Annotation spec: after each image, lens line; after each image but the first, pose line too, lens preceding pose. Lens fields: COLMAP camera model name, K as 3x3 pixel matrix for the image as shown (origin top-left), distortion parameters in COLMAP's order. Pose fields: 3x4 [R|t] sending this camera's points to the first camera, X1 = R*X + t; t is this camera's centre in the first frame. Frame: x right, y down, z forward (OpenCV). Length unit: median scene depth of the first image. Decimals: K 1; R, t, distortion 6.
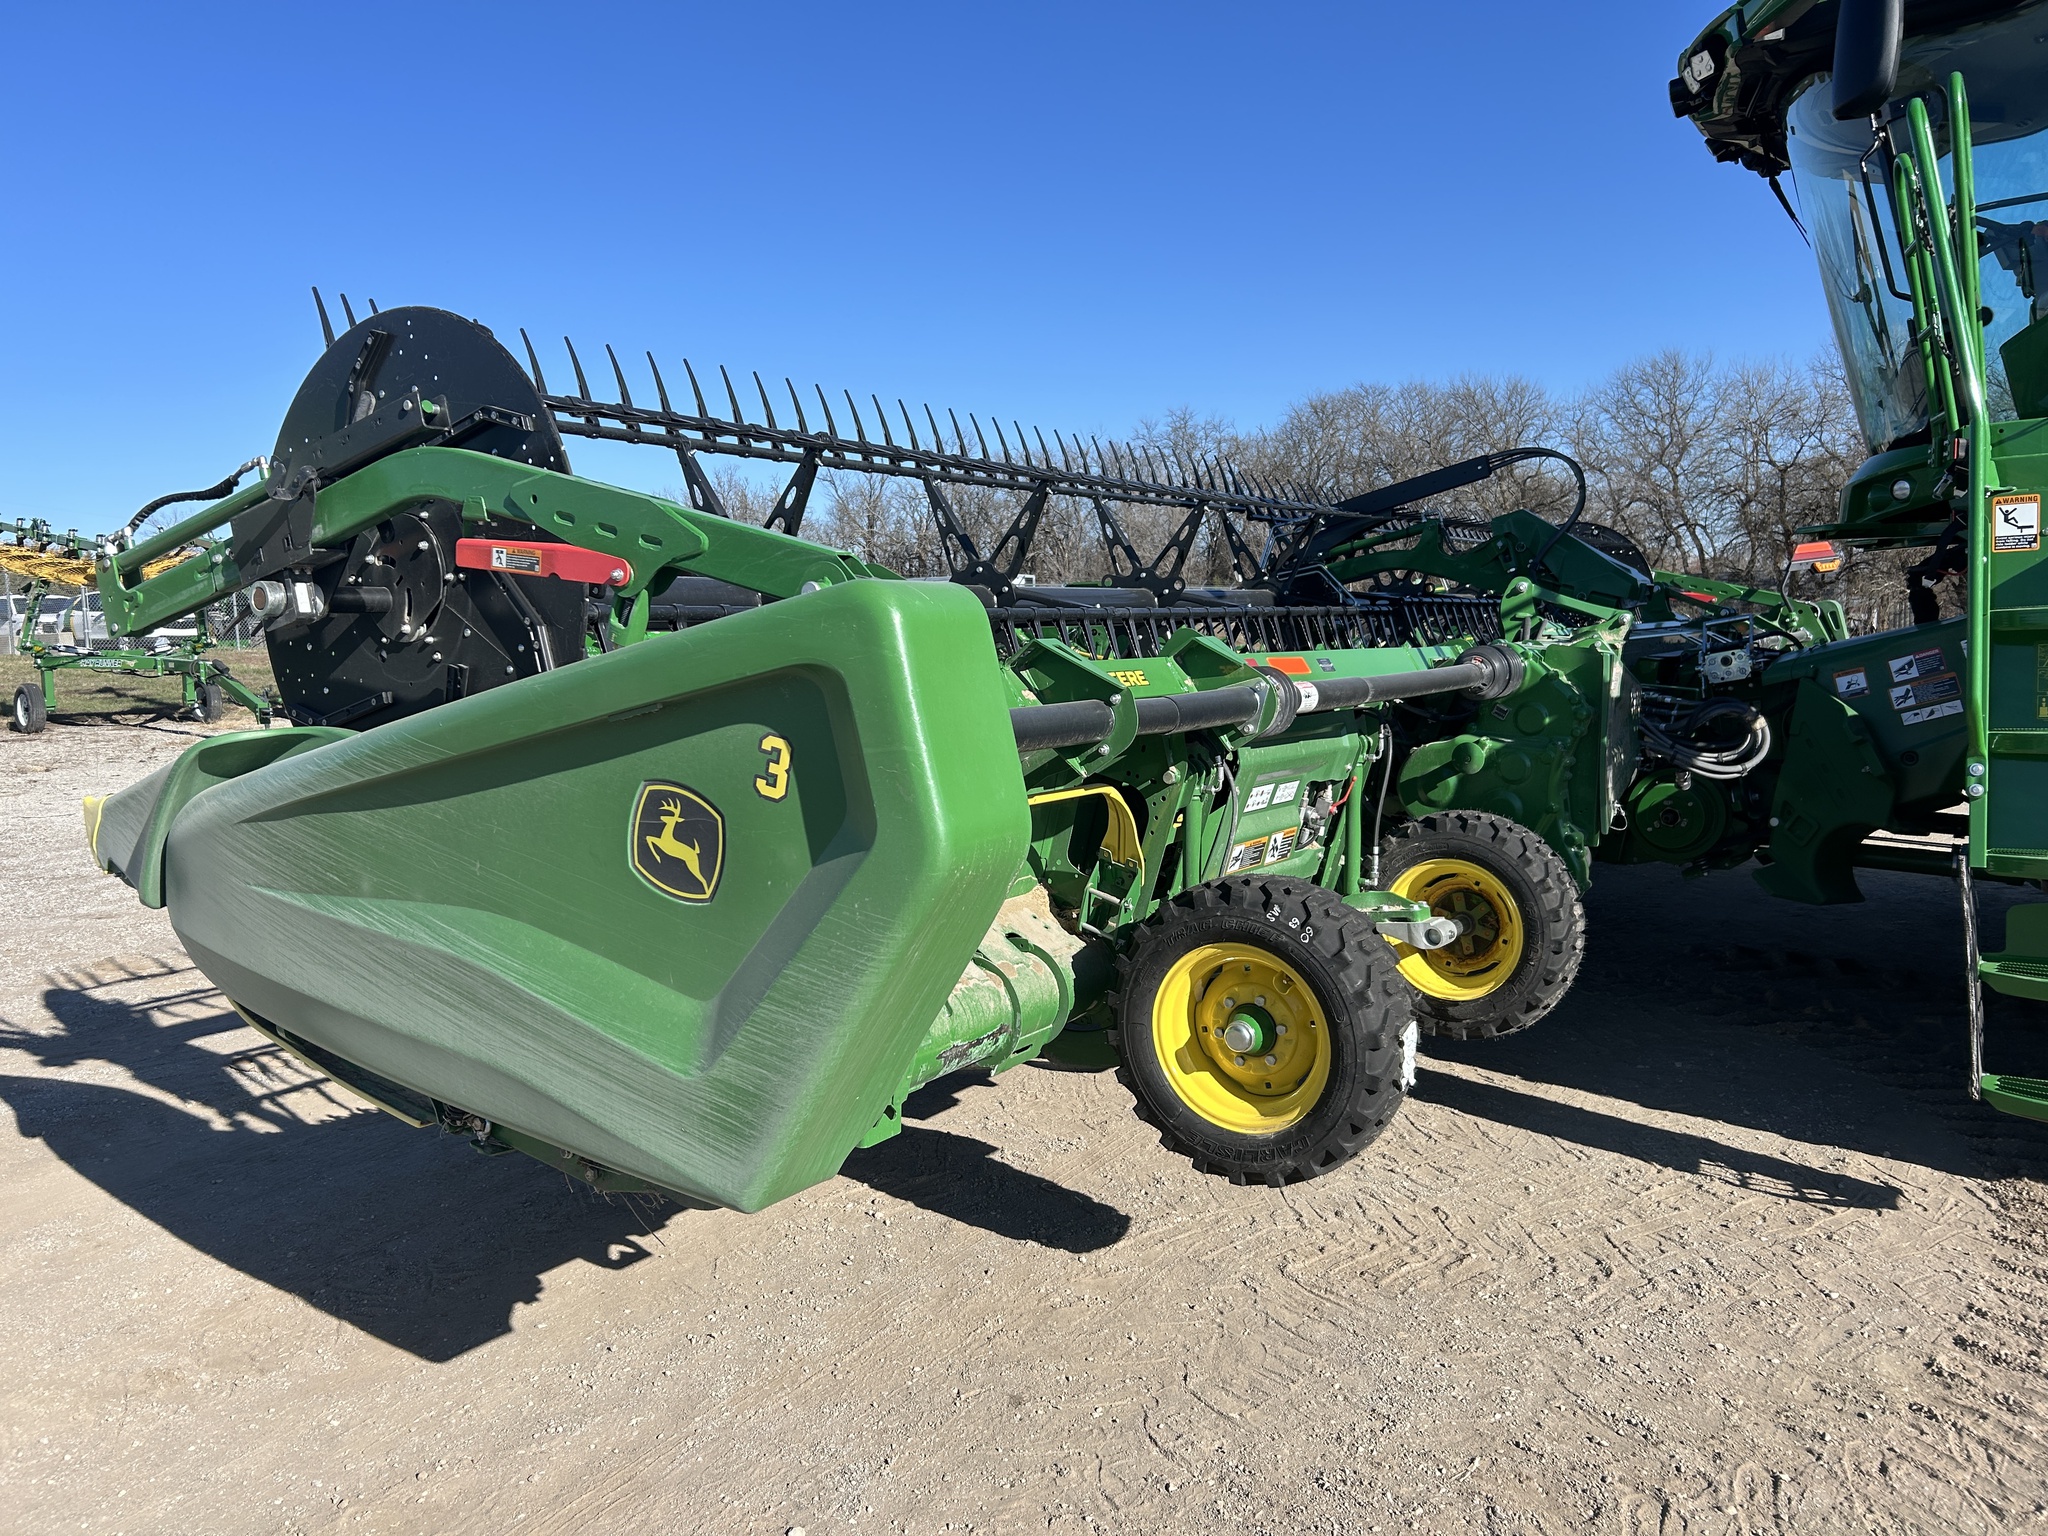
lens RADIAL K [[1566.2, 0, 1008.9], [0, 1566.2, 737.3], [0, 0, 1]] dist [0.101919, -0.165213]
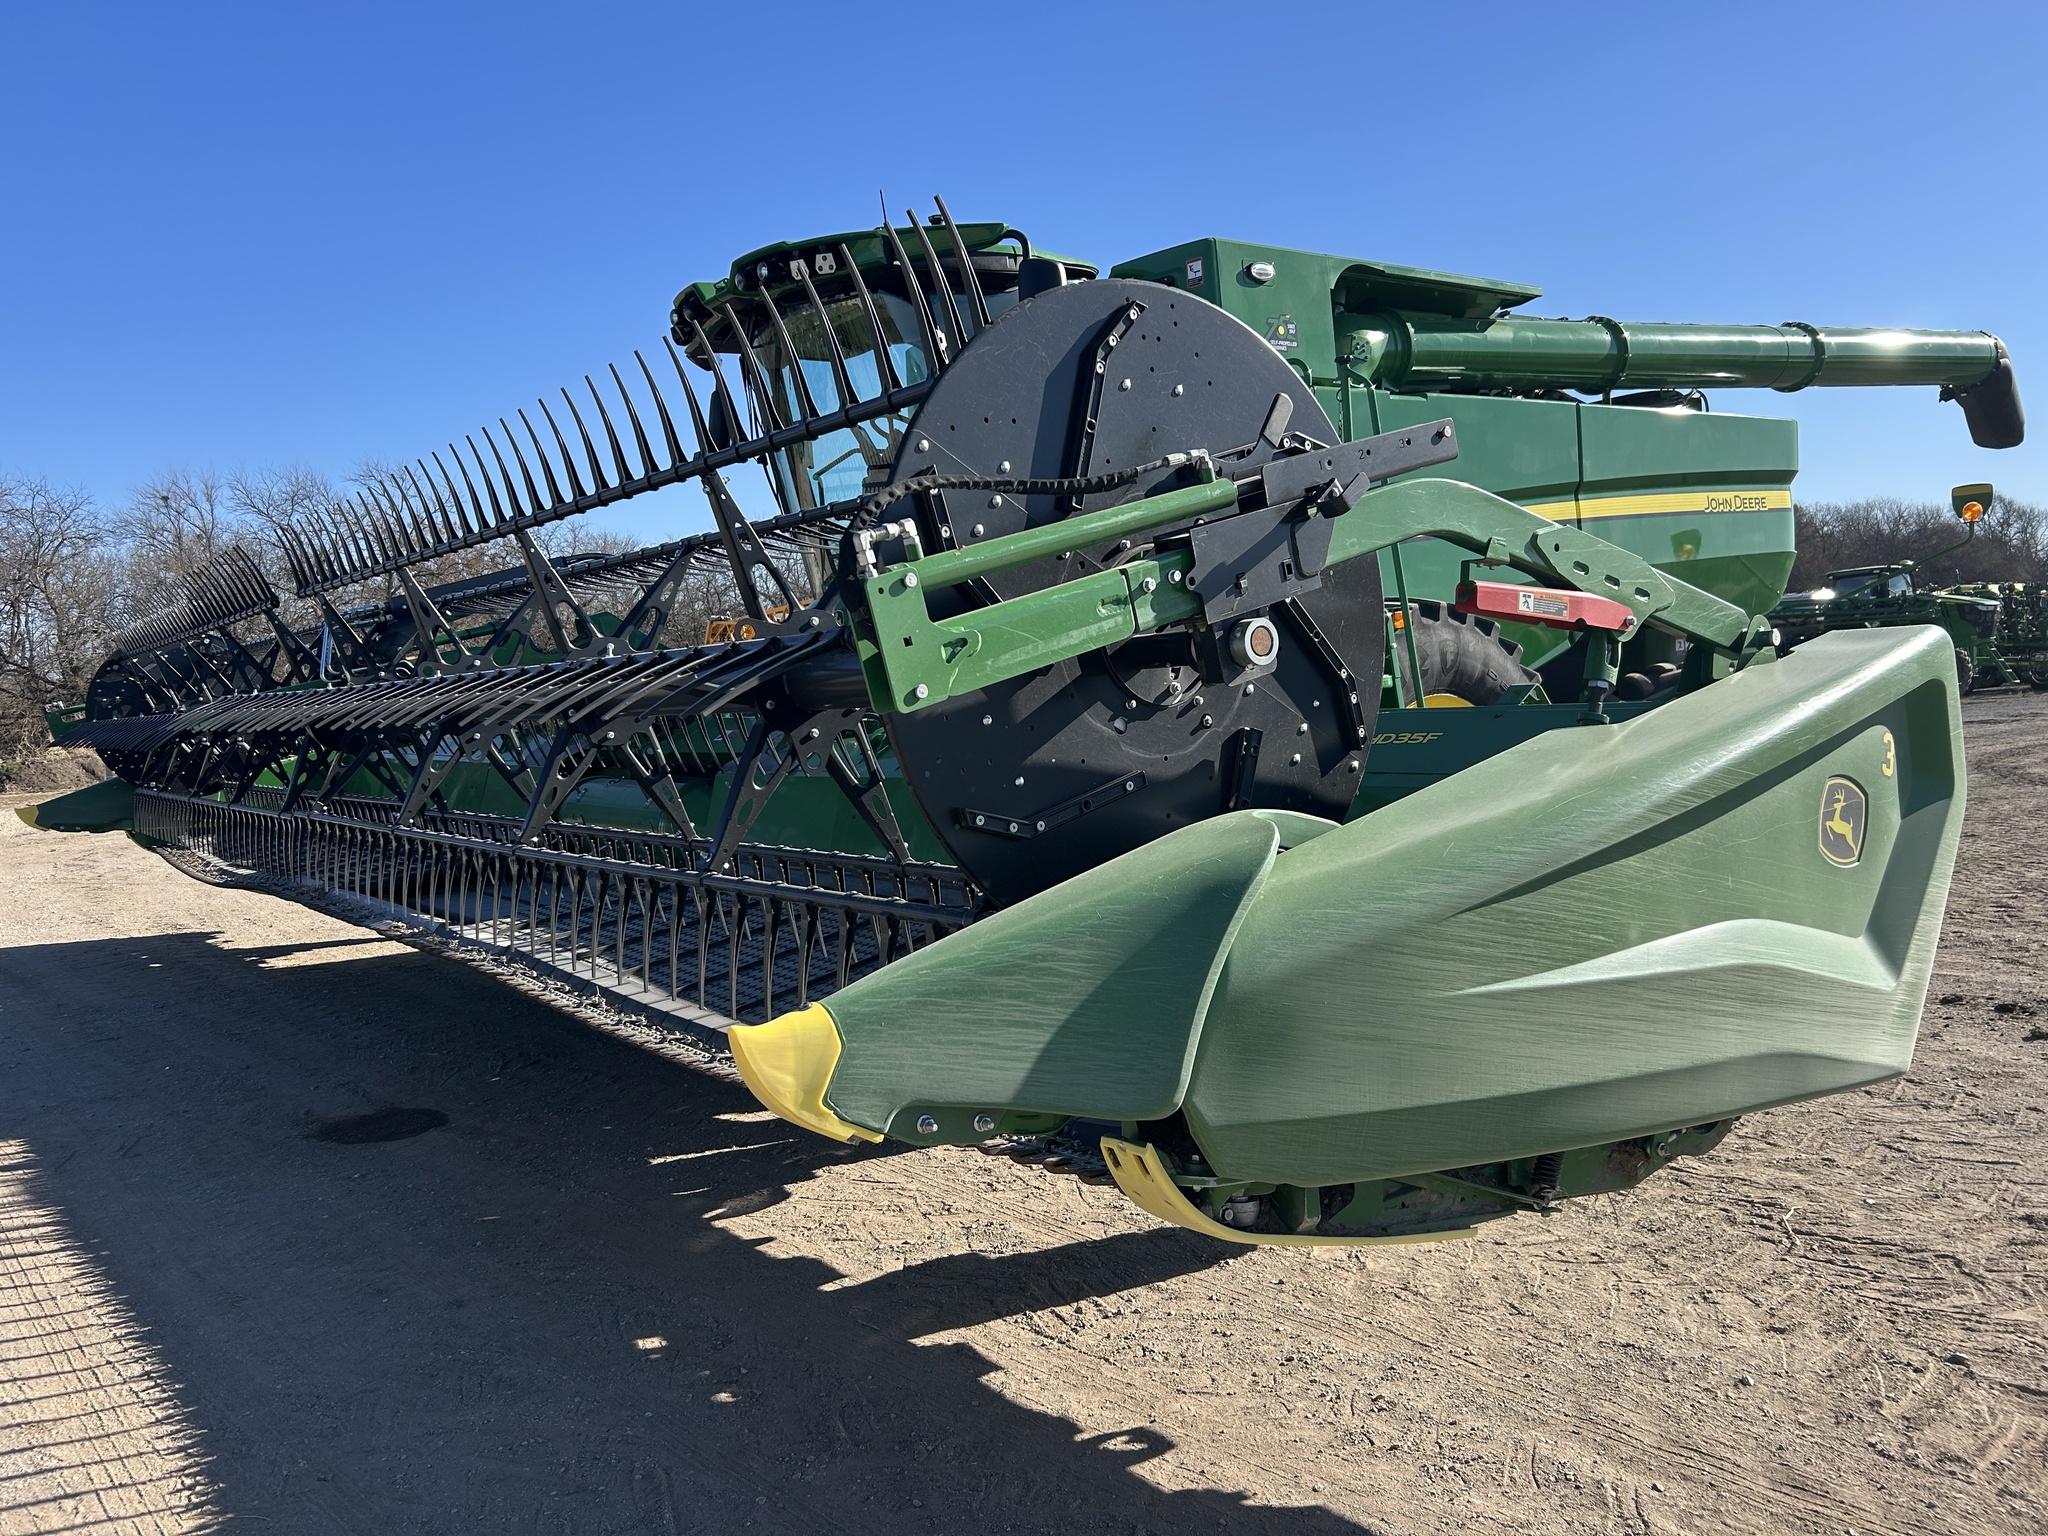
lens RADIAL K [[1566.2, 0, 1008.9], [0, 1566.2, 737.3], [0, 0, 1]] dist [0.101919, -0.165213]
pose [[0.316827, -0.027037, 0.948098, -1.171699], [0.108864, 0.994024, -0.008032, -0.047628], [-0.942215, 0.105758, 0.317877, 0.848841]]
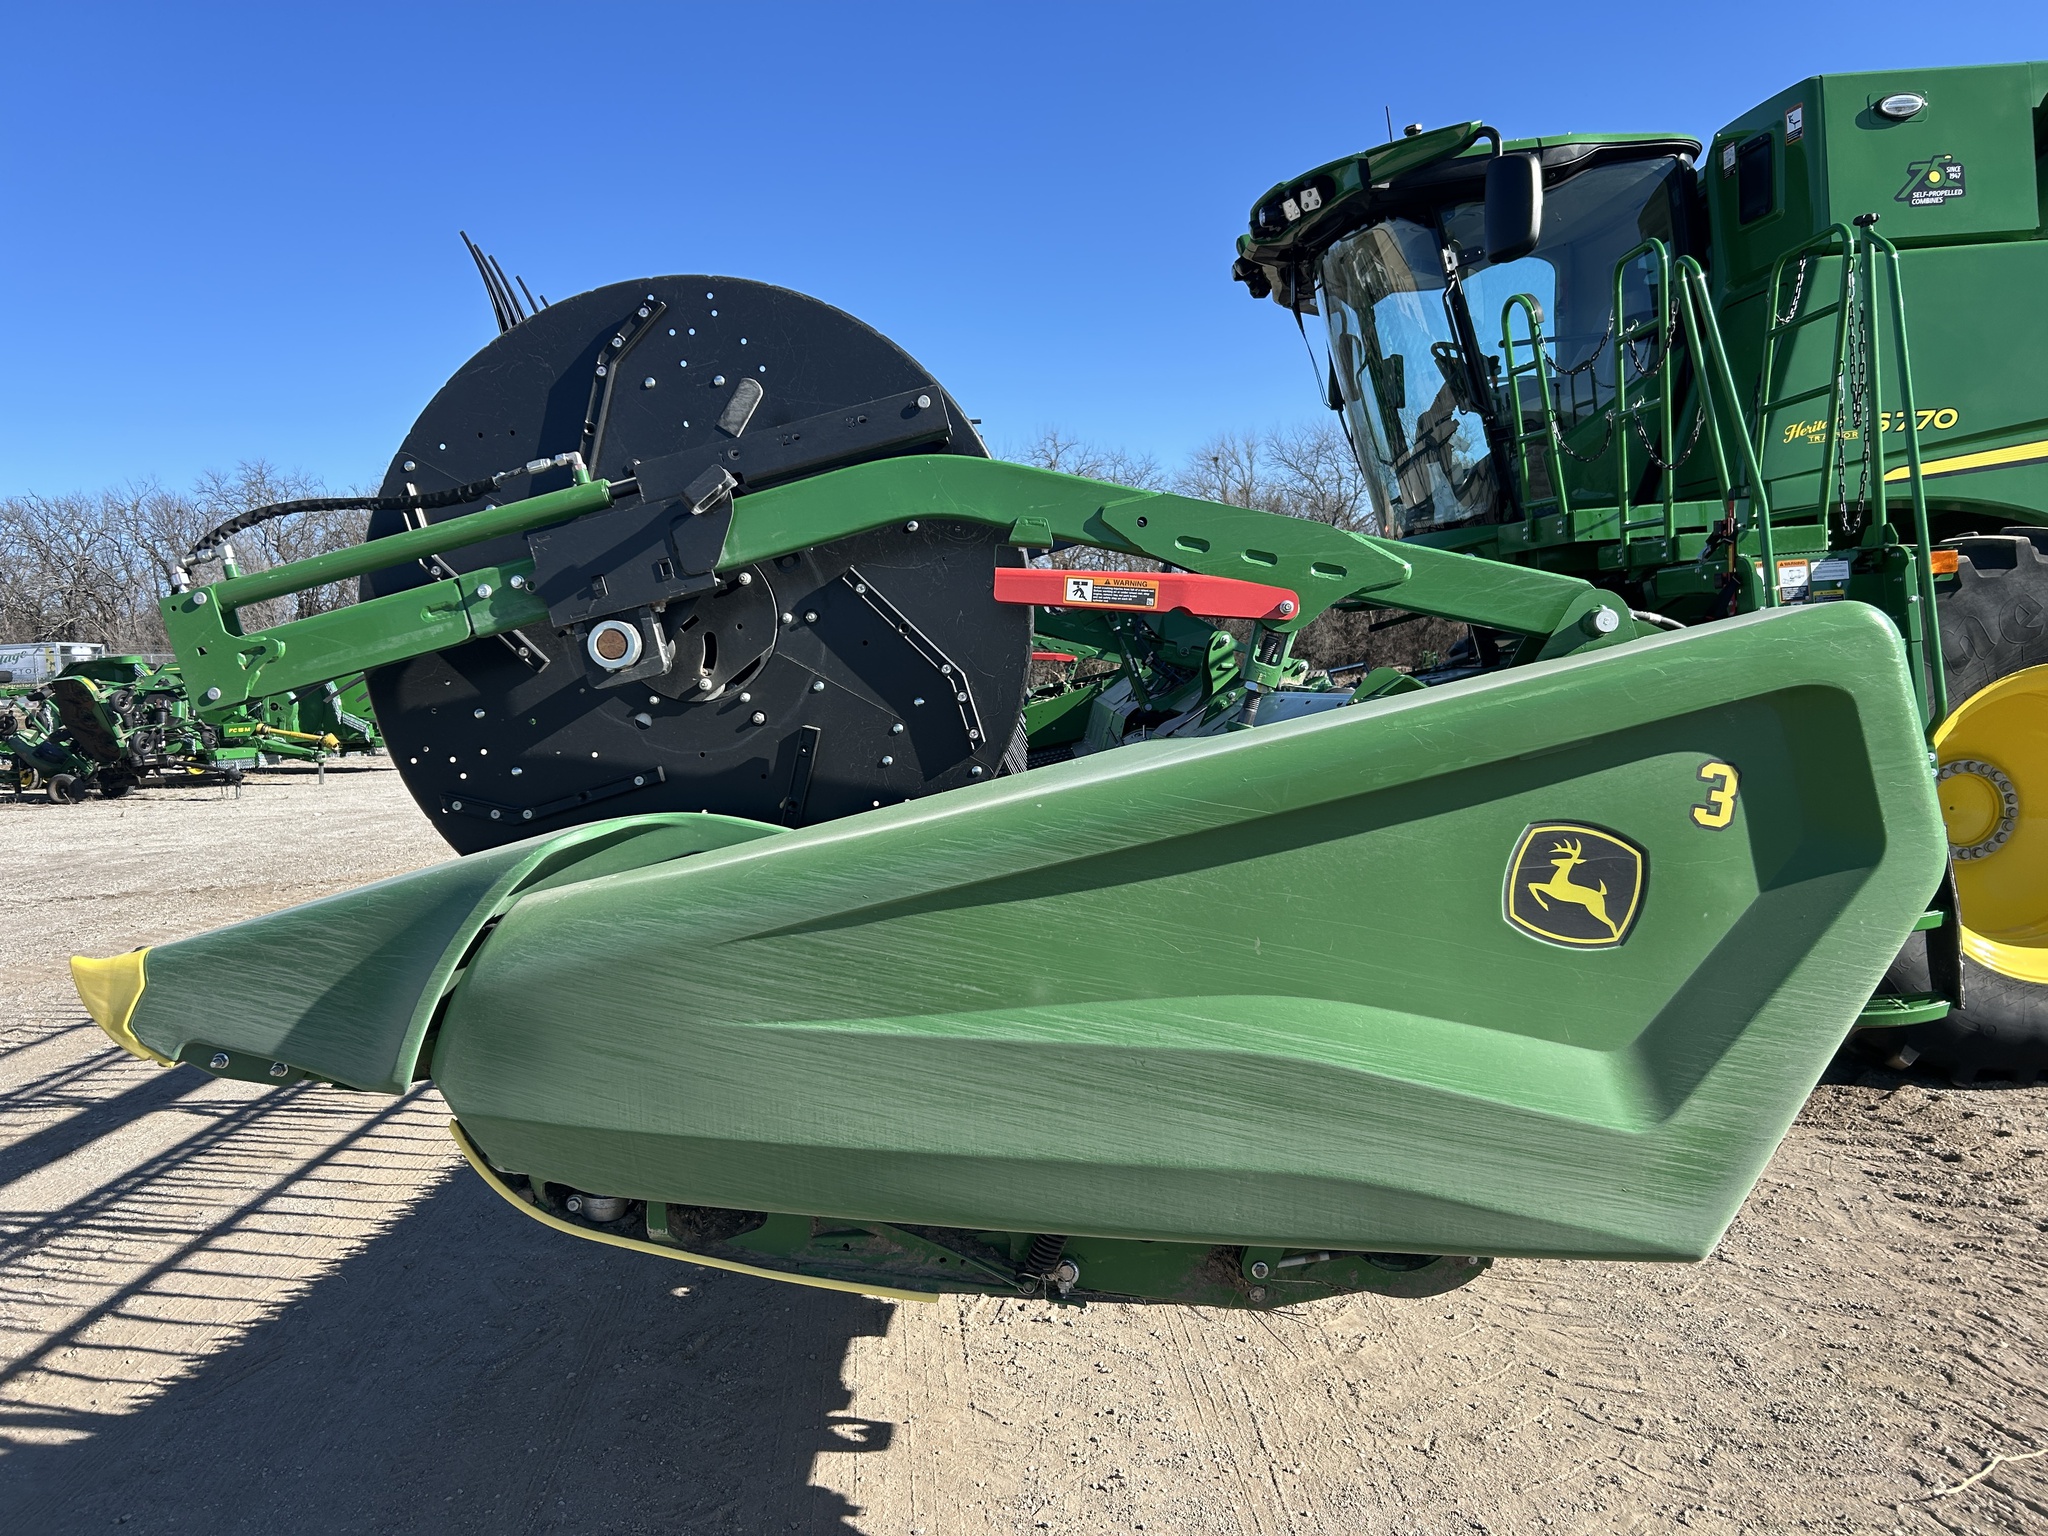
lens RADIAL K [[1566.2, 0, 1008.9], [0, 1566.2, 737.3], [0, 0, 1]] dist [0.101919, -0.165213]
pose [[0.833543, -0.038968, 0.551079, -0.698145], [0.063588, 0.997647, -0.025635, -0.012850], [-0.548783, 0.056410, 0.834059, 0.272976]]
